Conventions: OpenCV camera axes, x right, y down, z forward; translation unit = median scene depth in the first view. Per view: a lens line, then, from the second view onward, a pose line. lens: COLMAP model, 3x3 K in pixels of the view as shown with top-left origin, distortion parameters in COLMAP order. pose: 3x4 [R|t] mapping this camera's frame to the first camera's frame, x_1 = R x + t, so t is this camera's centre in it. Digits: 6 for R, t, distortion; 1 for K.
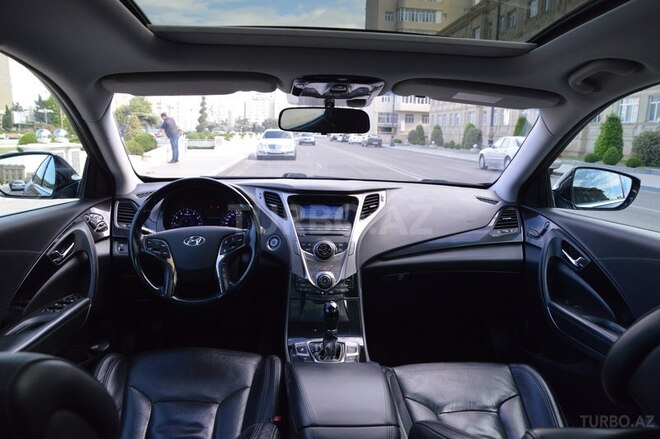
lens RADIAL K [[530.4, 0, 314.5], [0, 530.4, 219.6], [0, 0, 1]] dist [-0.116781, 0.029419]
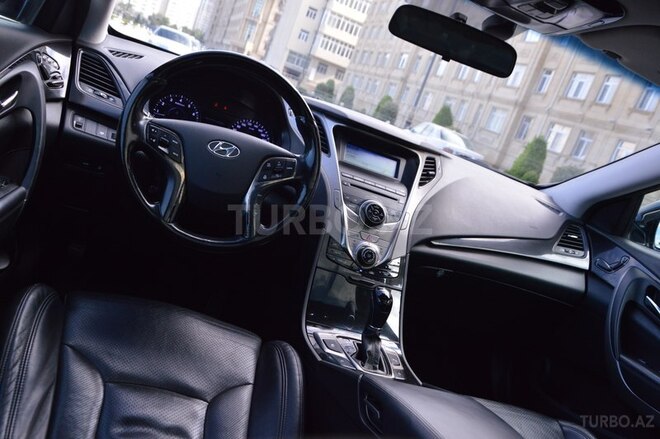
lens RADIAL K [[618.8, 0, 323.6], [0, 618.8, 213.0], [0, 0, 1]] dist [-0.038028, 0.000000]
pose [[0.928136, 0.274463, 0.251462, -0.247460], [-0.291156, 0.956173, 0.031011, 0.048897], [-0.231929, -0.101997, 0.967370, 0.194278]]
